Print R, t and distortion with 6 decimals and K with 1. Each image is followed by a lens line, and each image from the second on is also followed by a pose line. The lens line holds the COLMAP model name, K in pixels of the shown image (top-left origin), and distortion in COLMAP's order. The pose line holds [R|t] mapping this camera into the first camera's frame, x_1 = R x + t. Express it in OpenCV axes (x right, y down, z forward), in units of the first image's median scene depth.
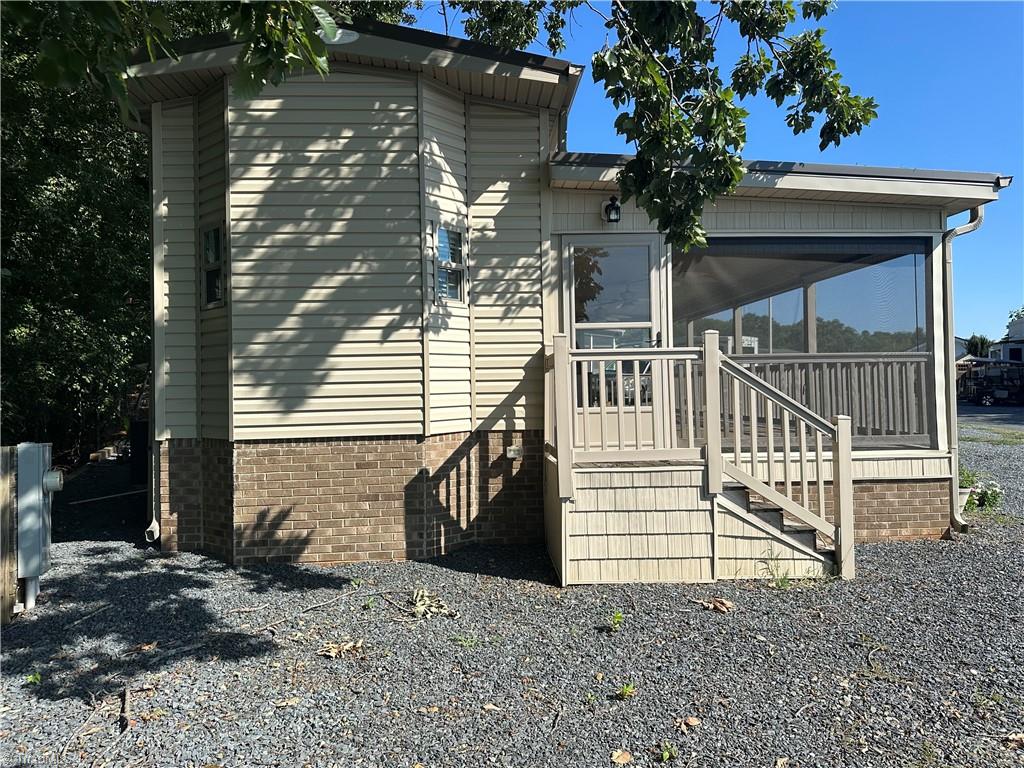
lens RADIAL K [[744.4, 0, 511.6], [0, 744.4, 380.3], [0, 0, 1]] dist [0.077964, -0.018889]
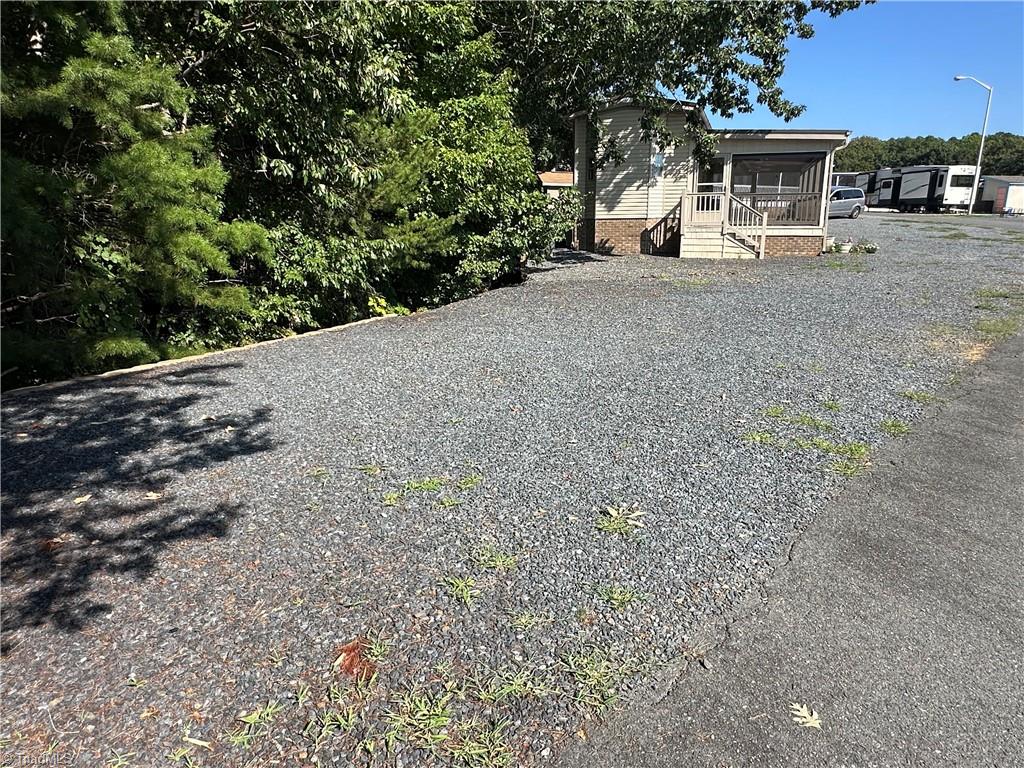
lens RADIAL K [[663.0, 0, 508.9], [0, 663.0, 384.8], [0, 0, 1]] dist [-0.006197, -0.001677]
pose [[0.929190, 0.100007, -0.355816, 0.462687], [0.000111, 0.962622, 0.270849, -0.016515], [0.369603, -0.251709, 0.894447, -2.212257]]
